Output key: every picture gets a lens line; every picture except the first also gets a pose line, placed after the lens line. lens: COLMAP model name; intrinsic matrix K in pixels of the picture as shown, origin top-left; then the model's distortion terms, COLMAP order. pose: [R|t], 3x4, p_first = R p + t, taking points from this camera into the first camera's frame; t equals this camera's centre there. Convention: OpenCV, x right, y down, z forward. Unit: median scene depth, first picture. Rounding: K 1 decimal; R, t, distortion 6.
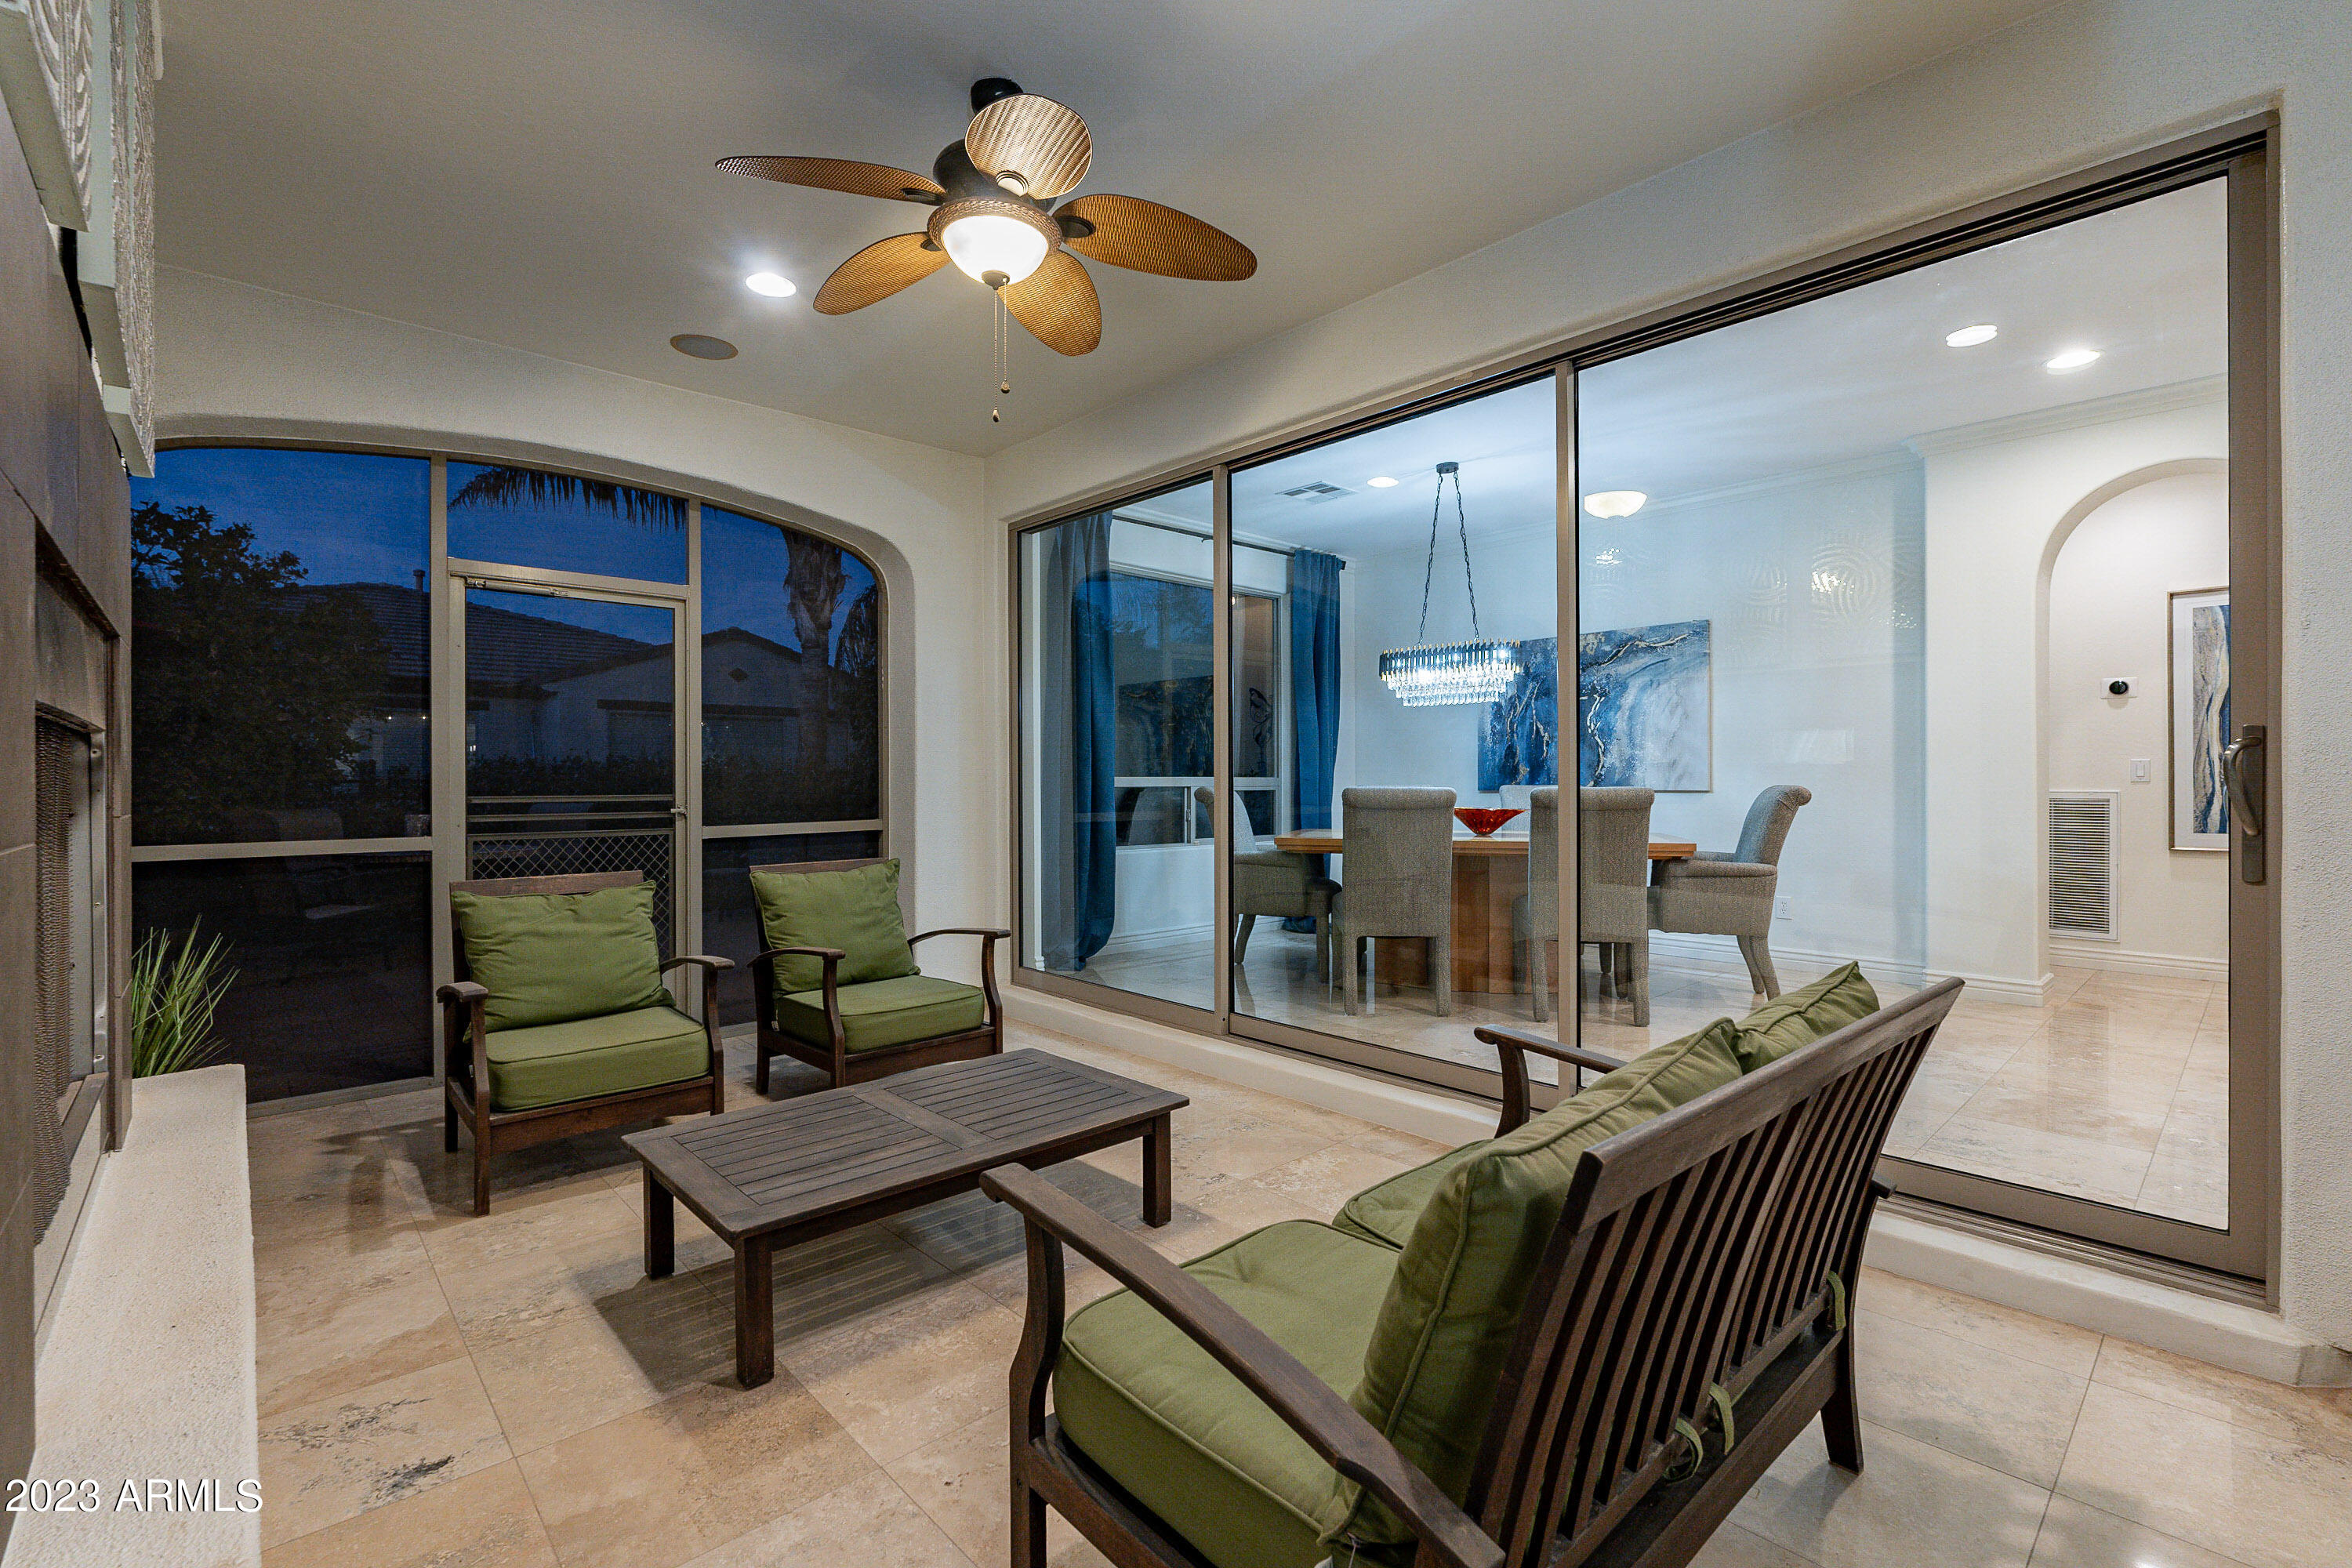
lens RADIAL K [[1042.3, 0, 1181.0], [0, 1042.3, 773.1], [0, 0, 1]] dist [-0.010241, 0.001689]
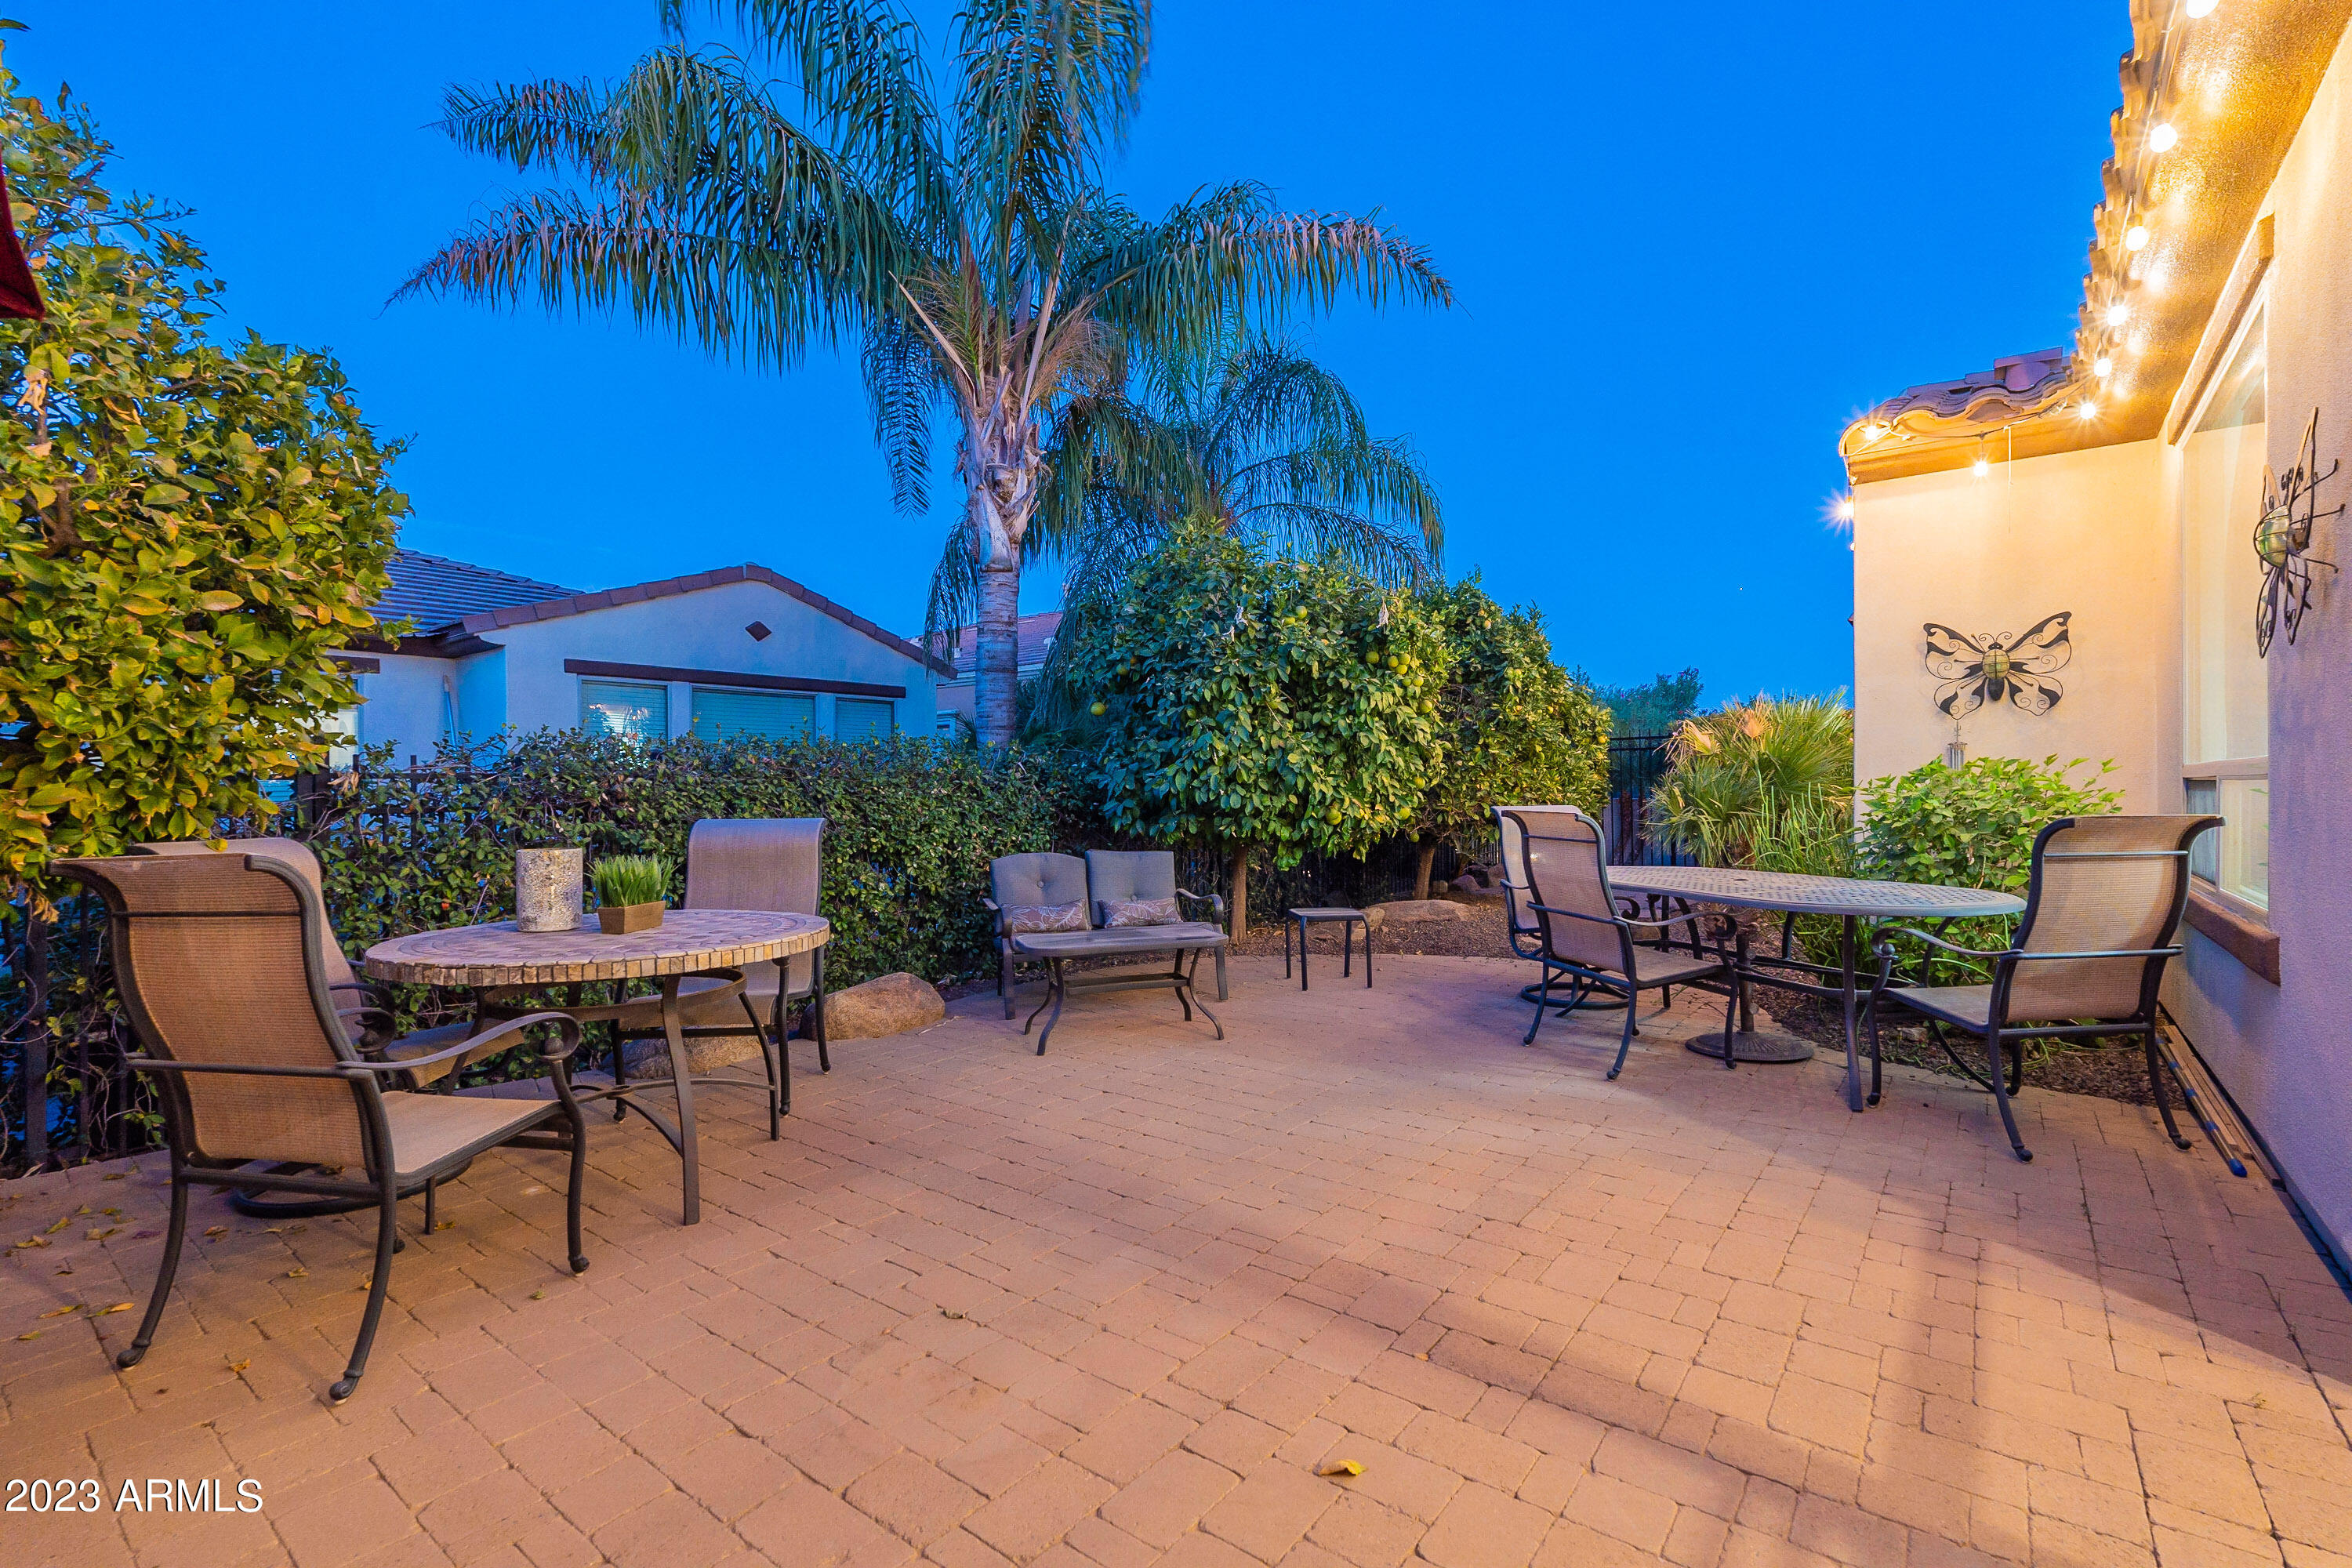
lens RADIAL K [[1042.3, 0, 1170.1], [0, 1042.3, 806.1], [0, 0, 1]] dist [-0.010241, 0.001689]
pose [[0.987915, -0.004520, 0.154930, -0.967057], [0.000388, 0.999644, 0.026694, 0.020448], [-0.154996, -0.026312, 0.987565, 0.947849]]
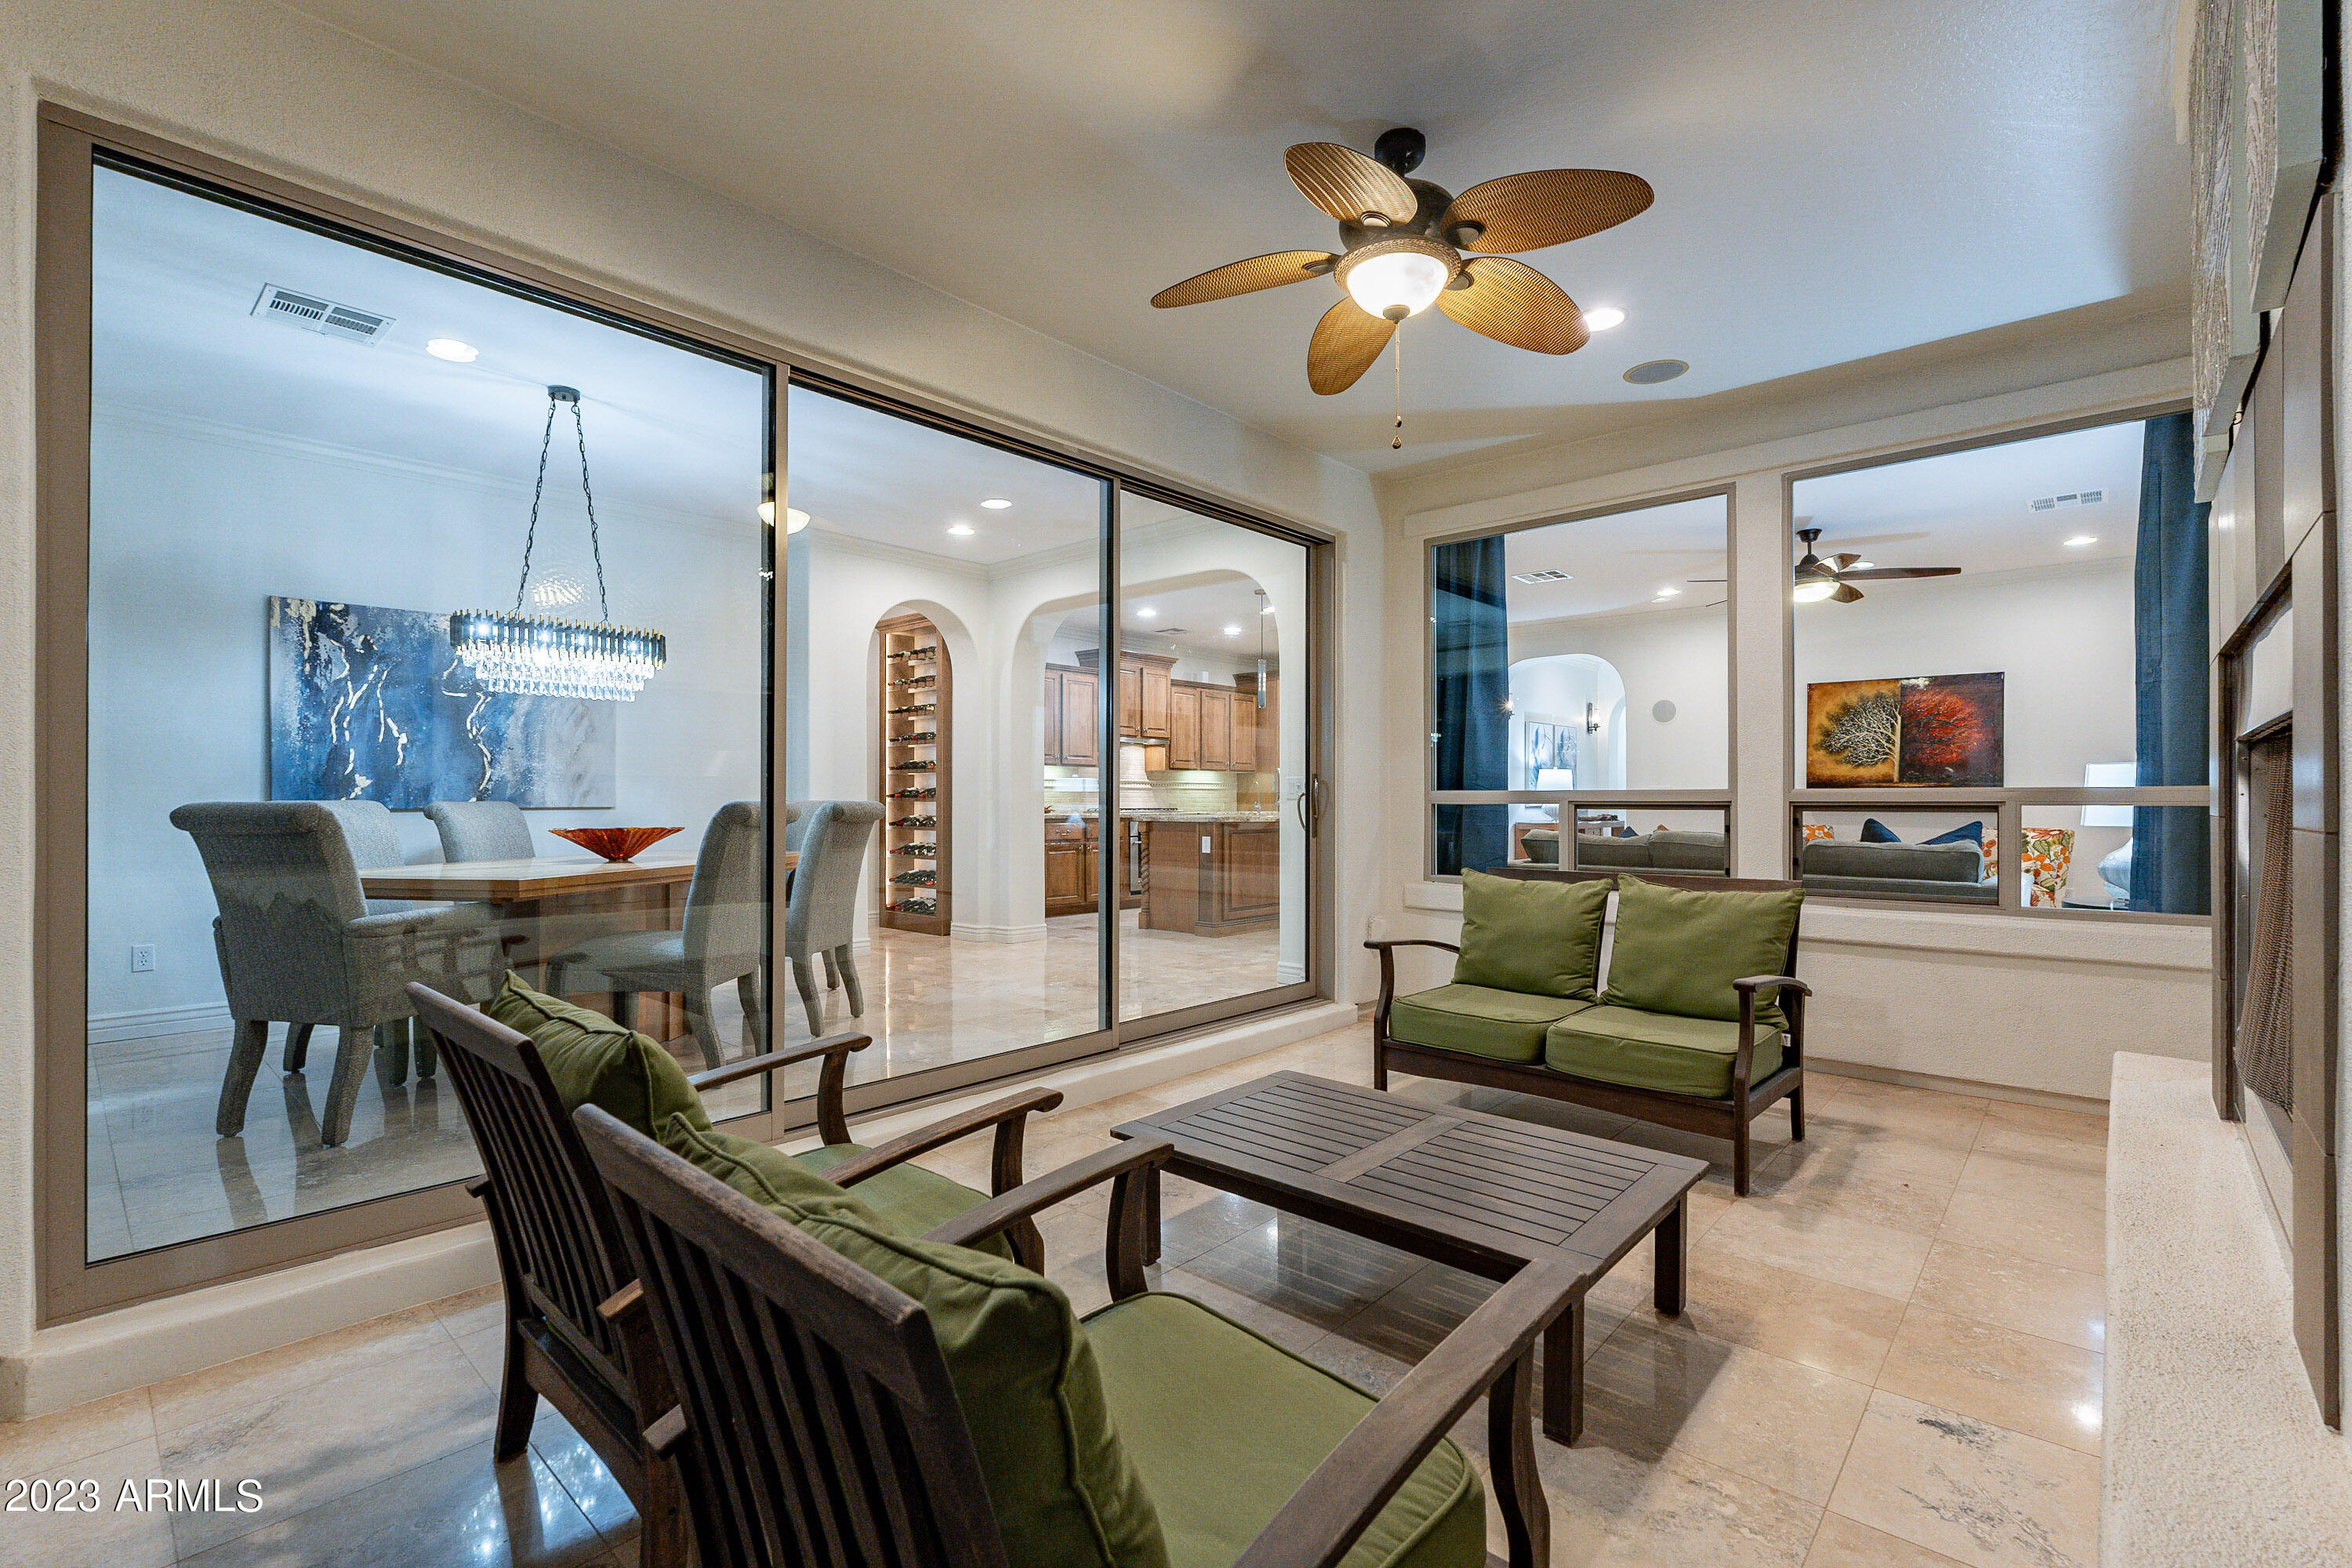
lens RADIAL K [[1042.3, 0, 1172.1], [0, 1042.3, 796.8], [0, 0, 1]] dist [-0.010241, 0.001689]
pose [[-0.091387, 0.006879, 0.995792, -0.742872], [-0.007709, 0.999941, -0.007616, 0.015114], [-0.995786, -0.008372, -0.091328, 0.816728]]
